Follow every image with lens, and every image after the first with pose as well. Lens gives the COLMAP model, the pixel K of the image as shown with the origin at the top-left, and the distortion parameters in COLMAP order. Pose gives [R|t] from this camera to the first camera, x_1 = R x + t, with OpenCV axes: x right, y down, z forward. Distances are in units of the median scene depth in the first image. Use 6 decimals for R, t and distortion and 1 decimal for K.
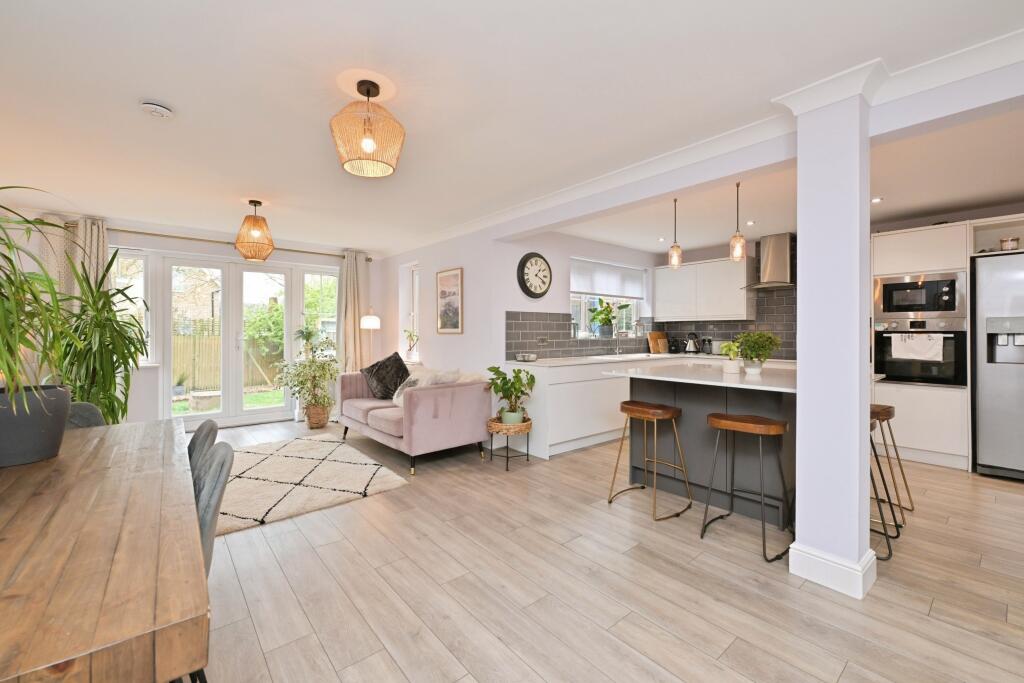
lens RADIAL K [[423.4, 0, 513.0], [0, 423.4, 333.4], [0, 0, 1]] dist [-0.001670, 0.000605]
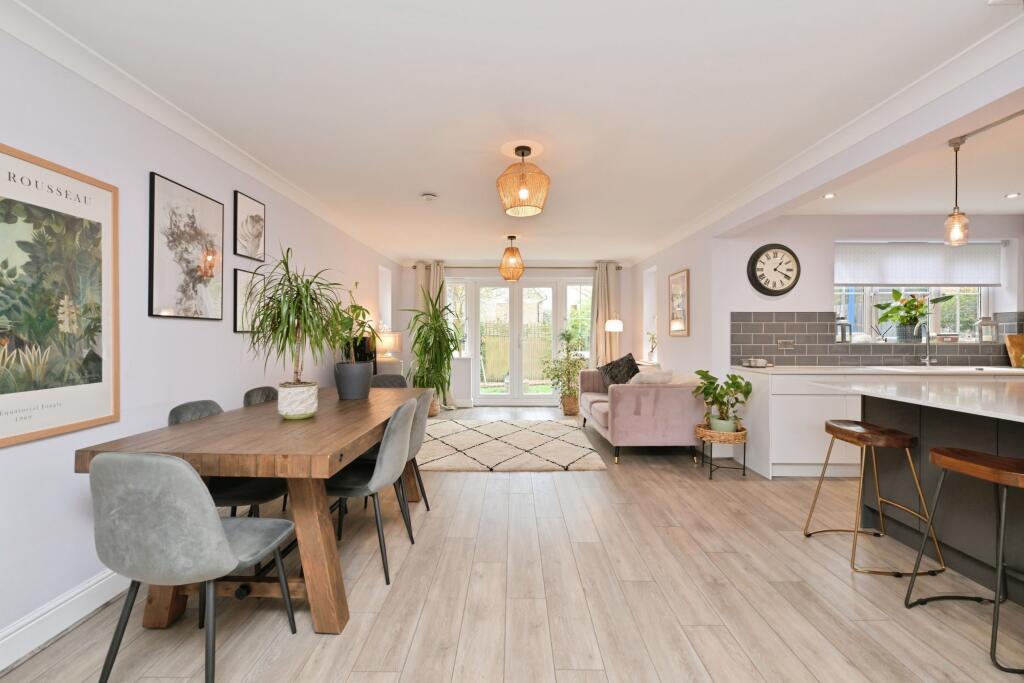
lens RADIAL K [[423.4, 0, 511.8], [0, 423.4, 340.8], [0, 0, 1]] dist [-0.001670, 0.000605]
pose [[0.764457, 0.010387, -0.644592, 0.231216], [-0.002109, 0.999905, 0.013612, -0.001363], [0.644672, -0.009046, 0.764406, -0.019027]]
